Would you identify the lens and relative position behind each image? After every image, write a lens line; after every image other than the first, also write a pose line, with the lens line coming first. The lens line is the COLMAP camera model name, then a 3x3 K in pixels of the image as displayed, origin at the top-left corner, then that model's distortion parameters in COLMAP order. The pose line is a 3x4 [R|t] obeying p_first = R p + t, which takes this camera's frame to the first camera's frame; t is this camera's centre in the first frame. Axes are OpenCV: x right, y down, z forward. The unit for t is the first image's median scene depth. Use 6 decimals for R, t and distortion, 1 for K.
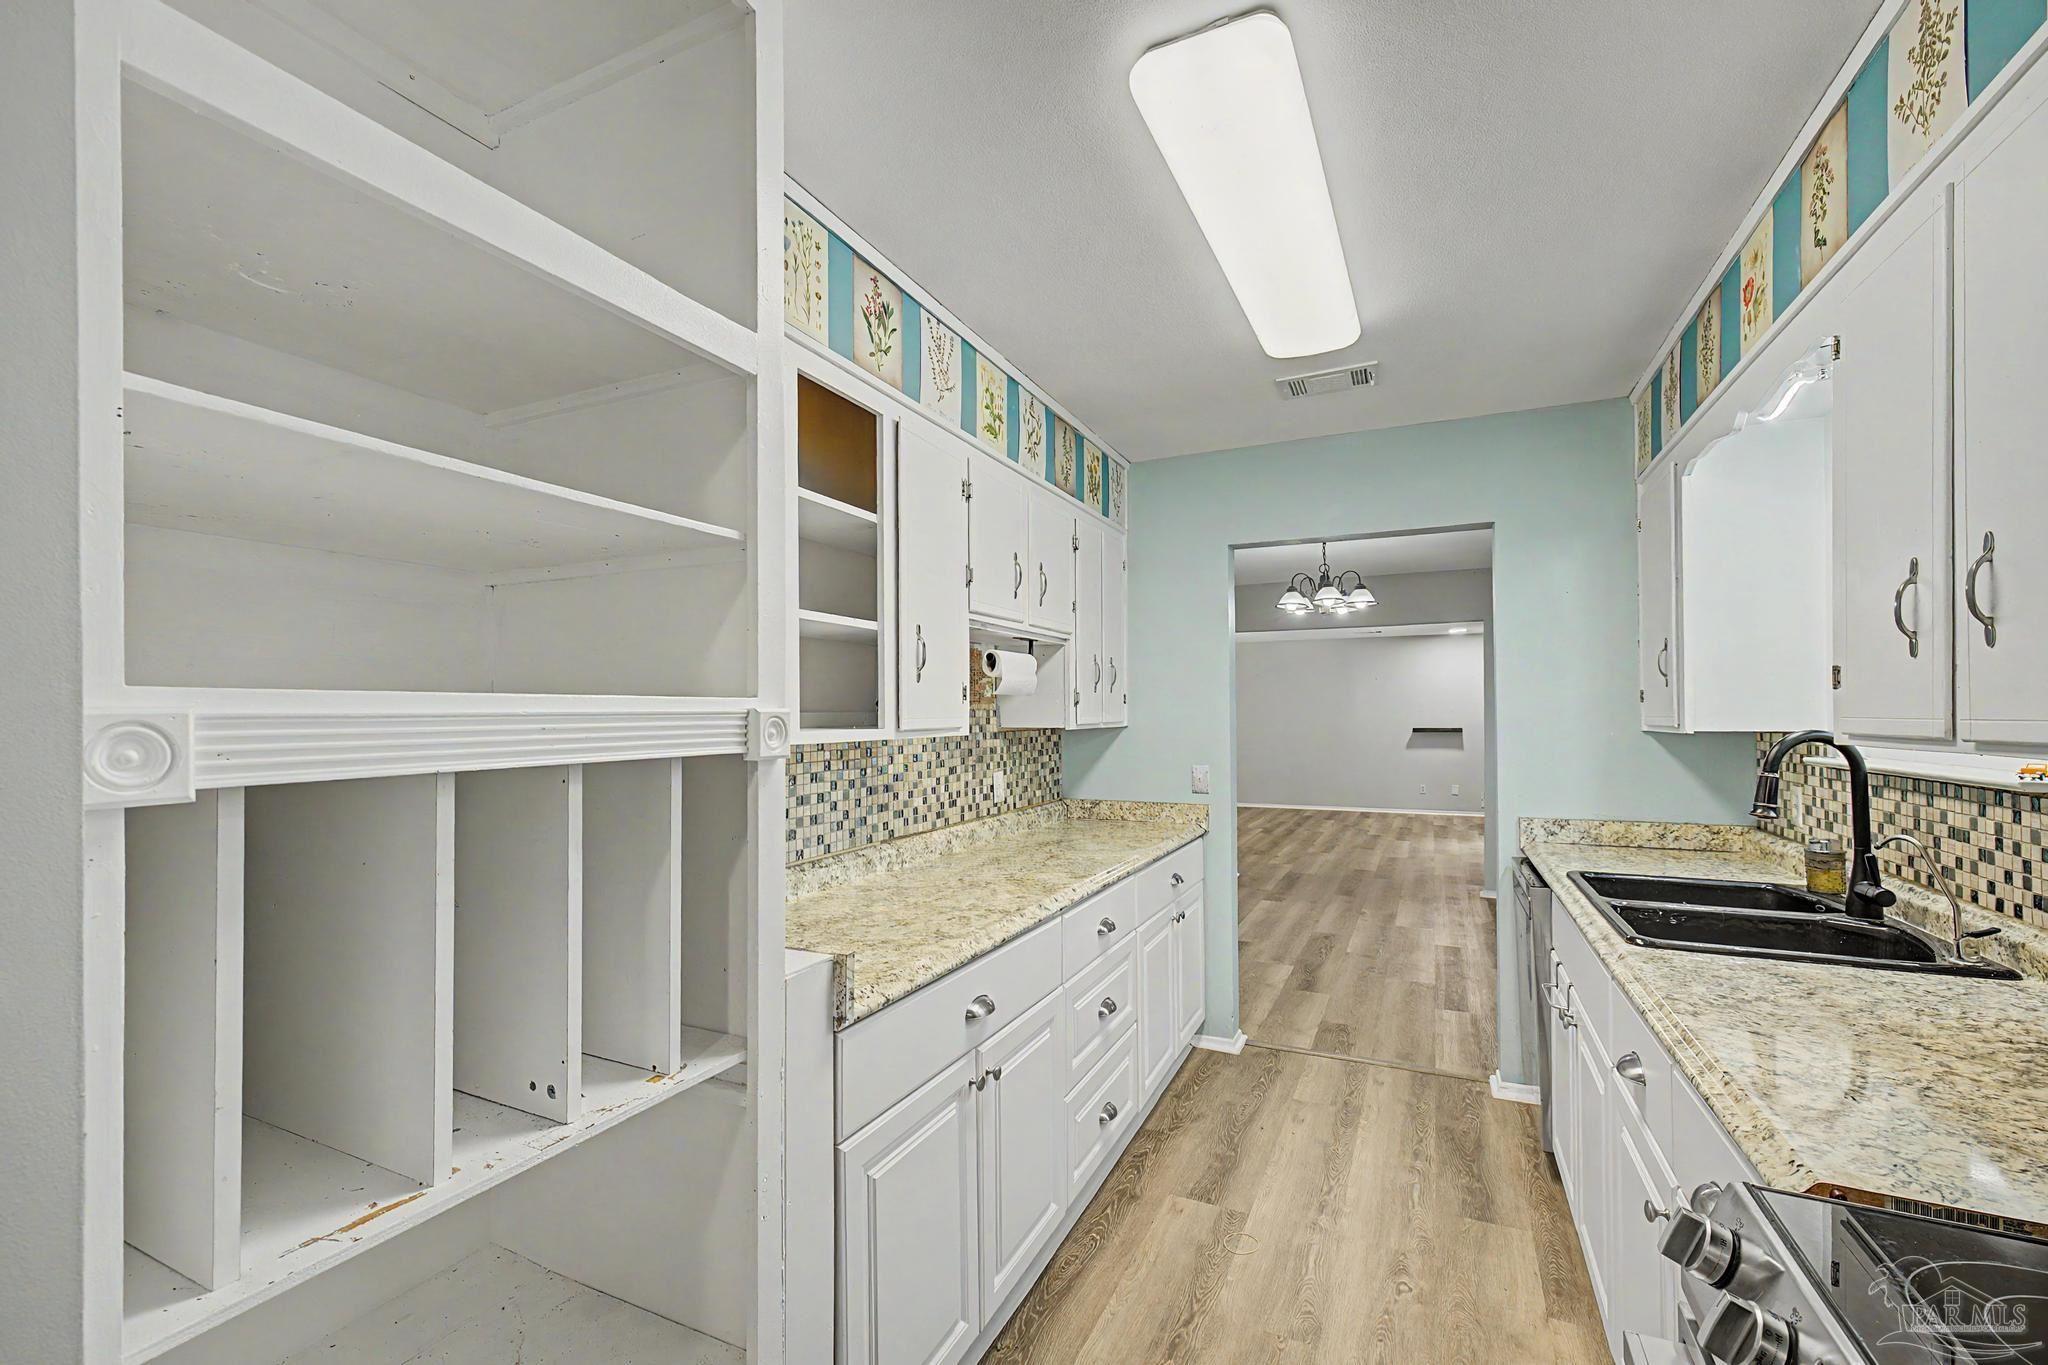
lens RADIAL K [[860.9, 0, 1021.7], [0, 860.9, 704.8], [0, 0, 1]] dist [0.001232, 0.000203]
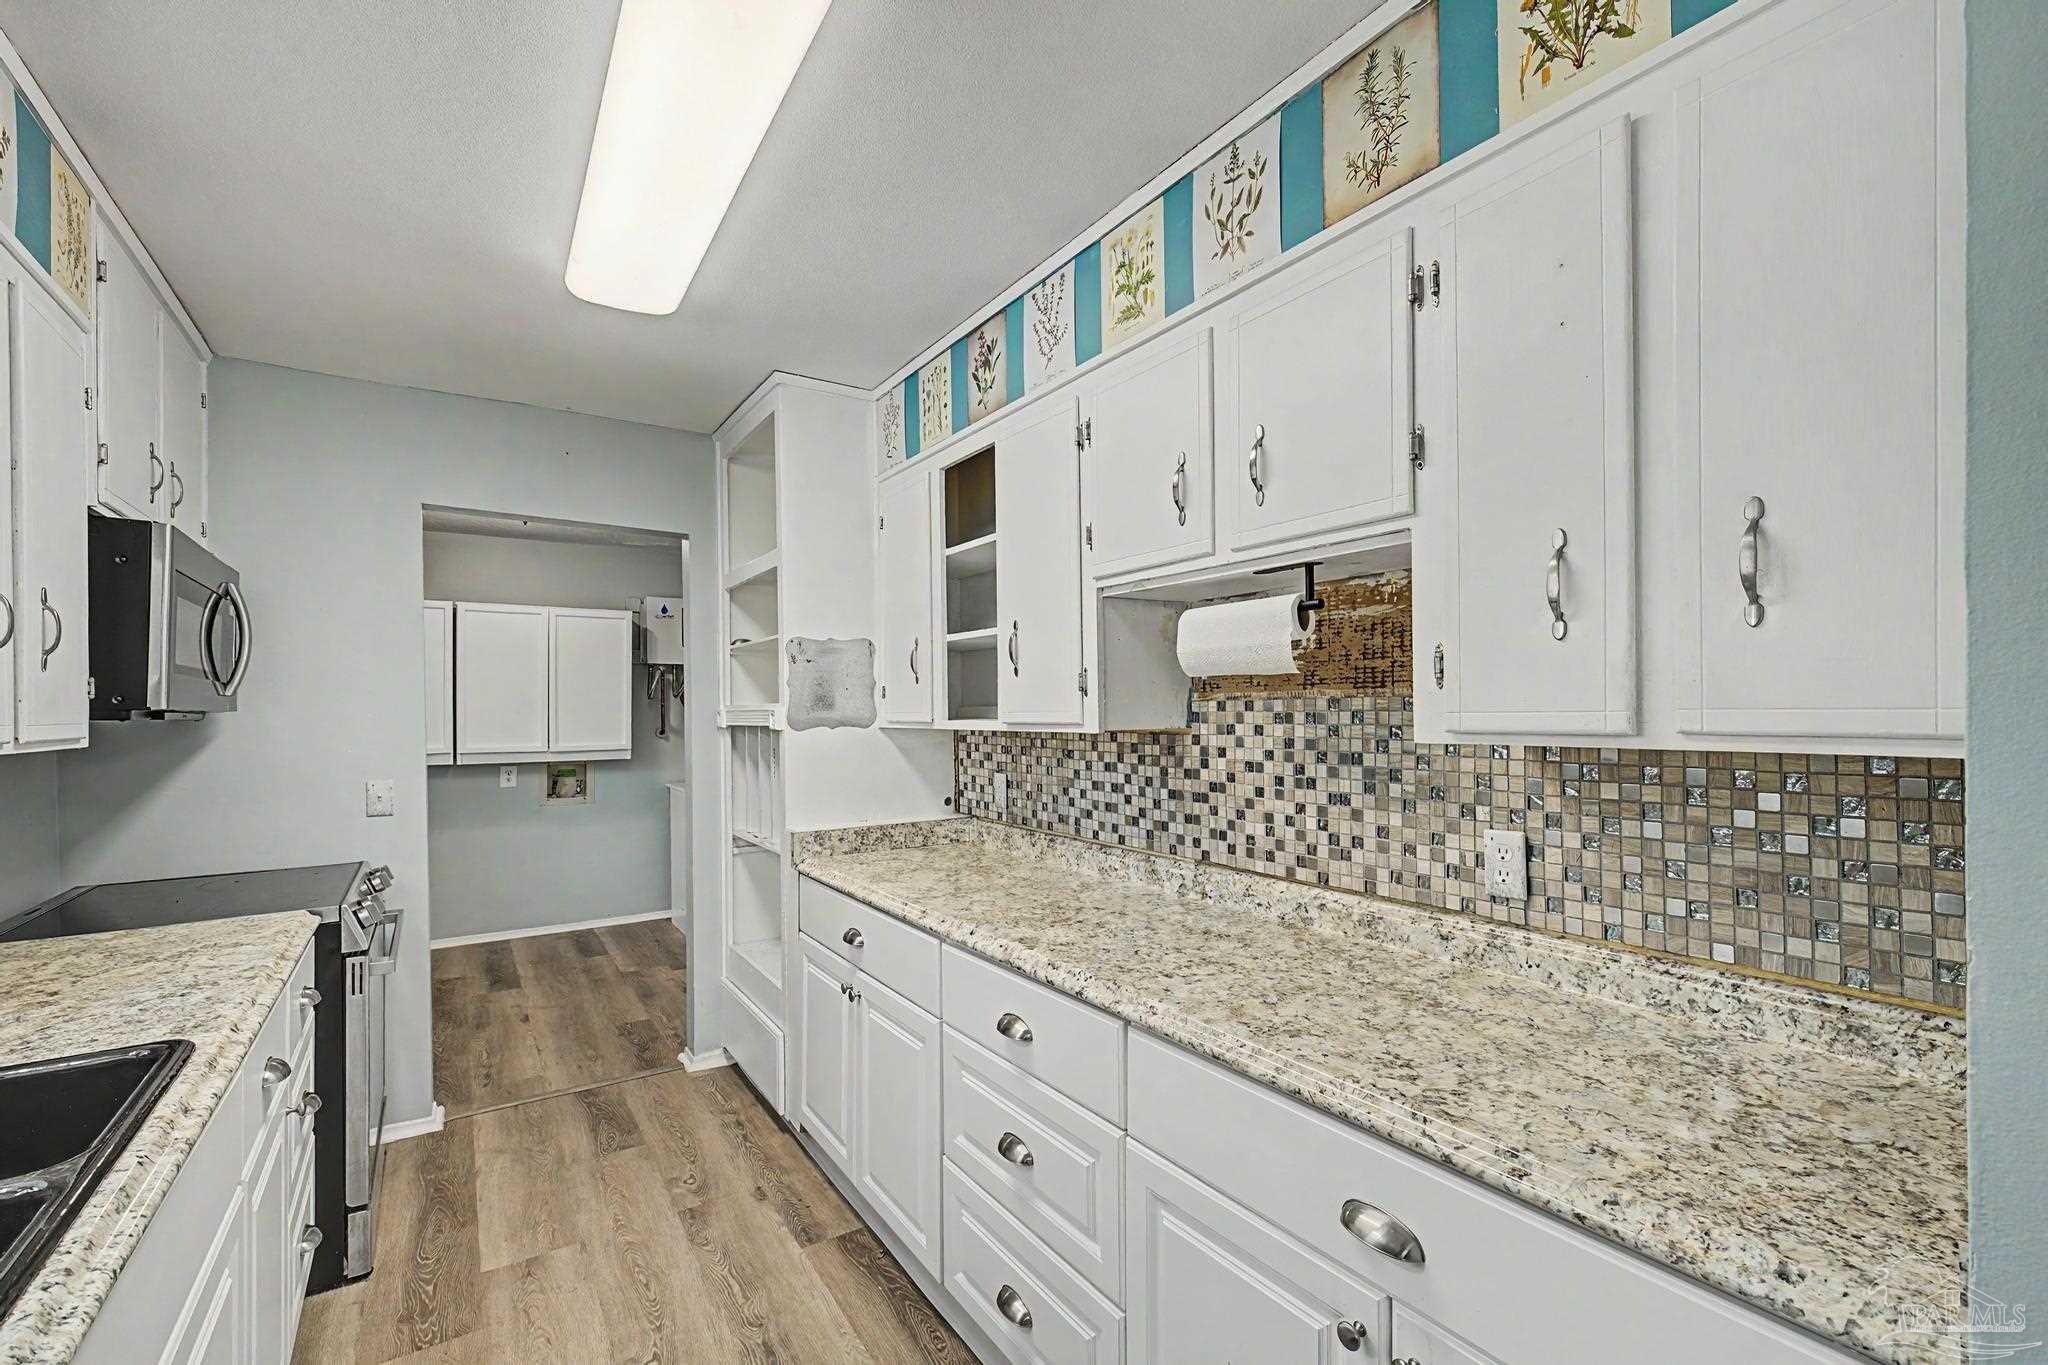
lens RADIAL K [[860.9, 0, 1023.5], [0, 860.9, 698.6], [0, 0, 1]] dist [0.001232, 0.000203]
pose [[-0.515694, 0.005010, -0.856758, 0.615874], [0.023717, 0.999683, -0.008430, 0.006759], [0.856445, -0.024667, -0.515649, 1.259538]]
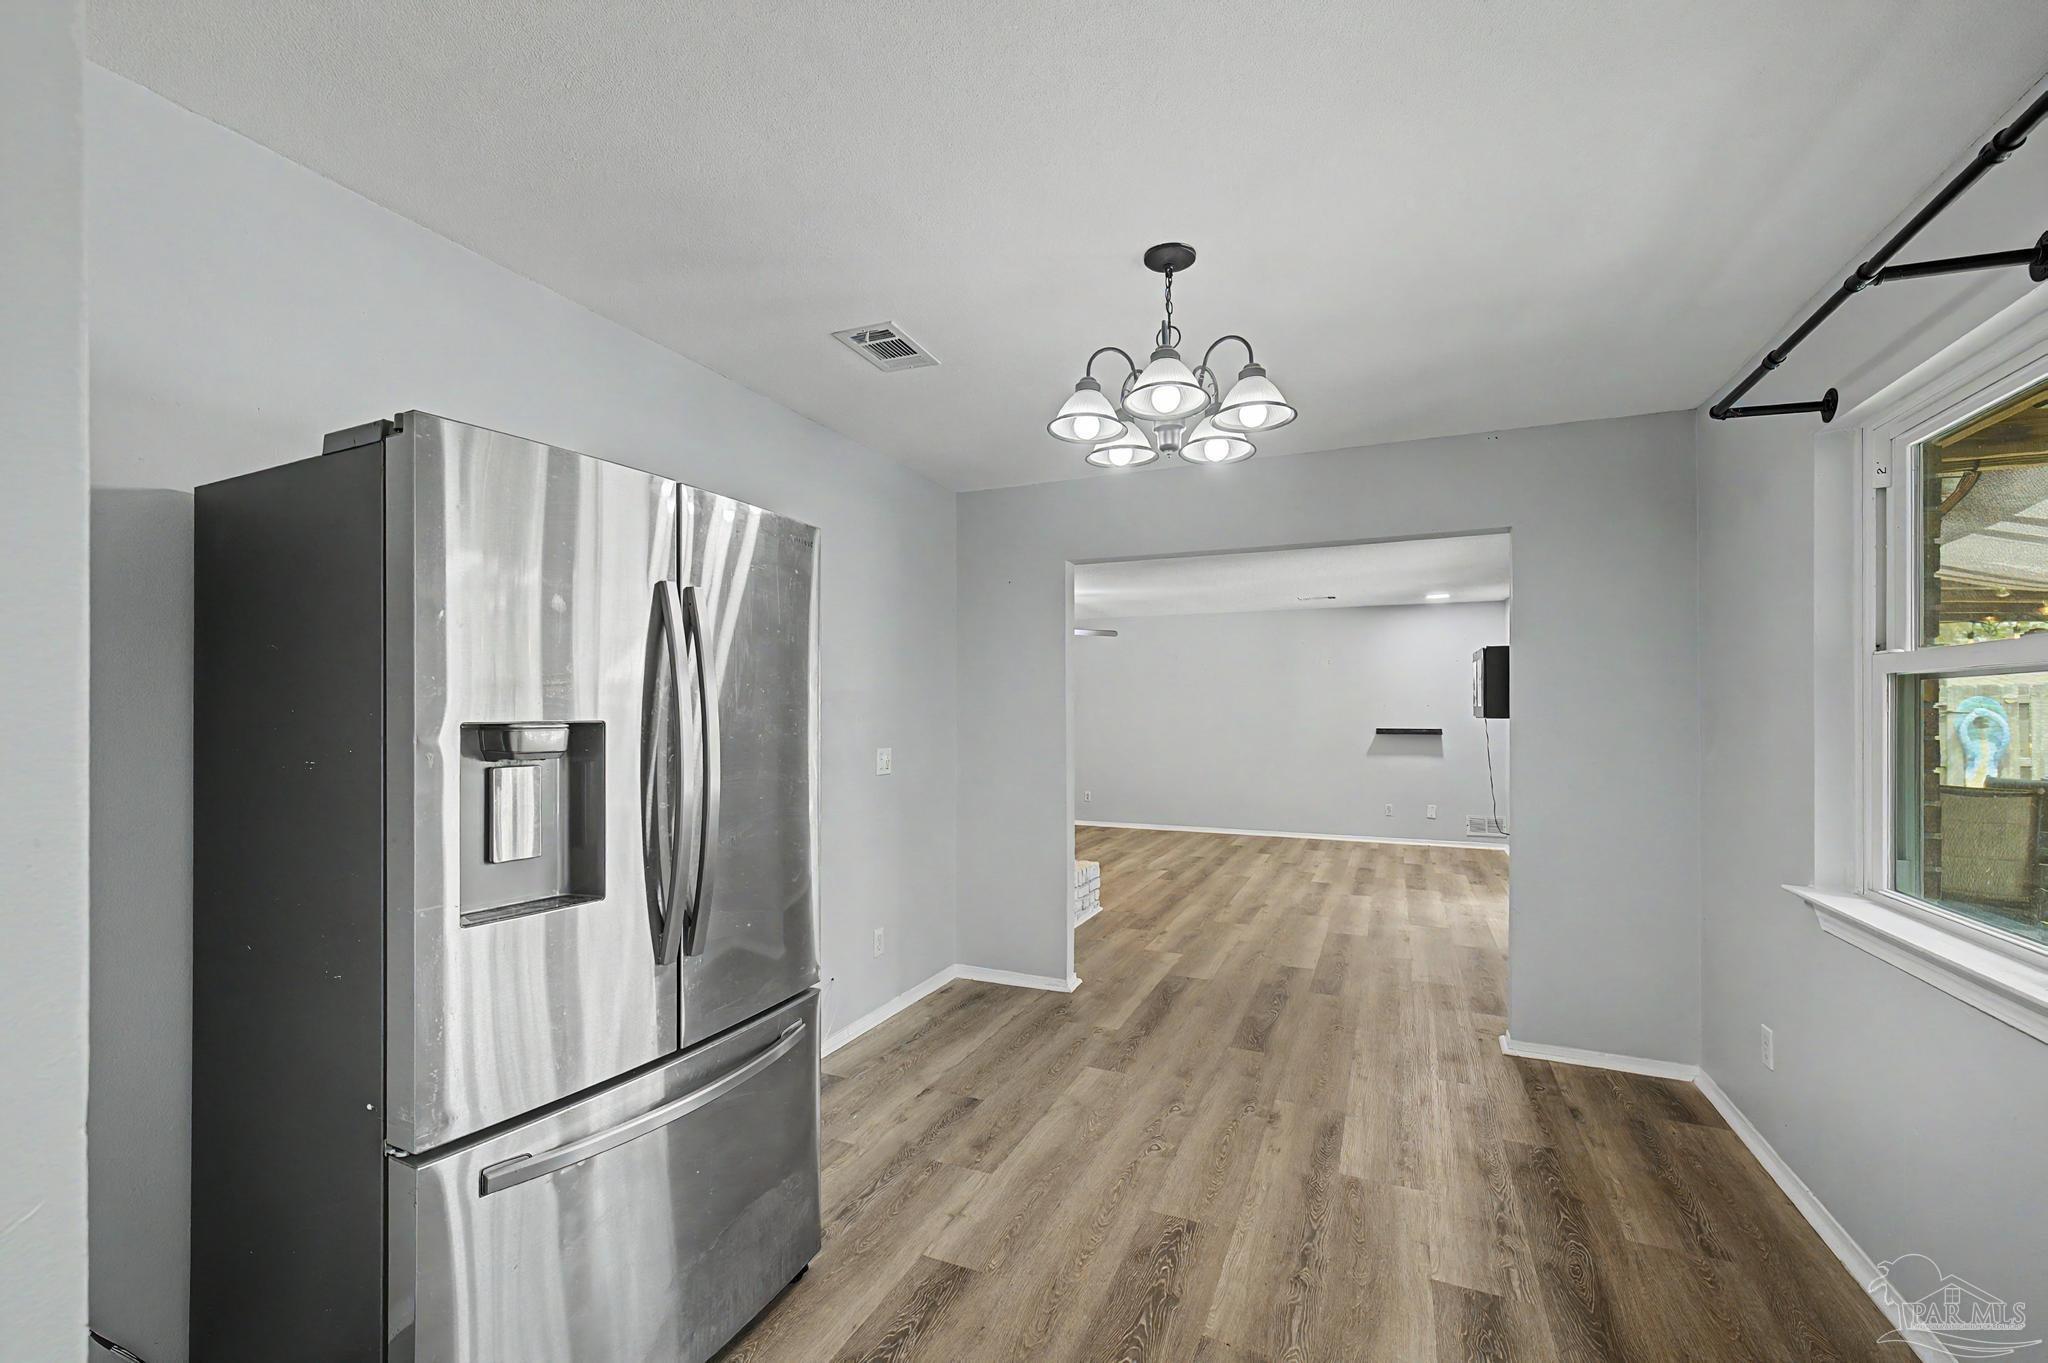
lens RADIAL K [[860.9, 0, 1022.8], [0, 860.9, 698.2], [0, 0, 1]] dist [0.001232, 0.000203]
pose [[0.999259, 0.008130, 0.037622, 0.168660], [-0.008030, 0.999964, -0.002812, 0.007319], [-0.037643, 0.002508, 0.999288, 0.374868]]
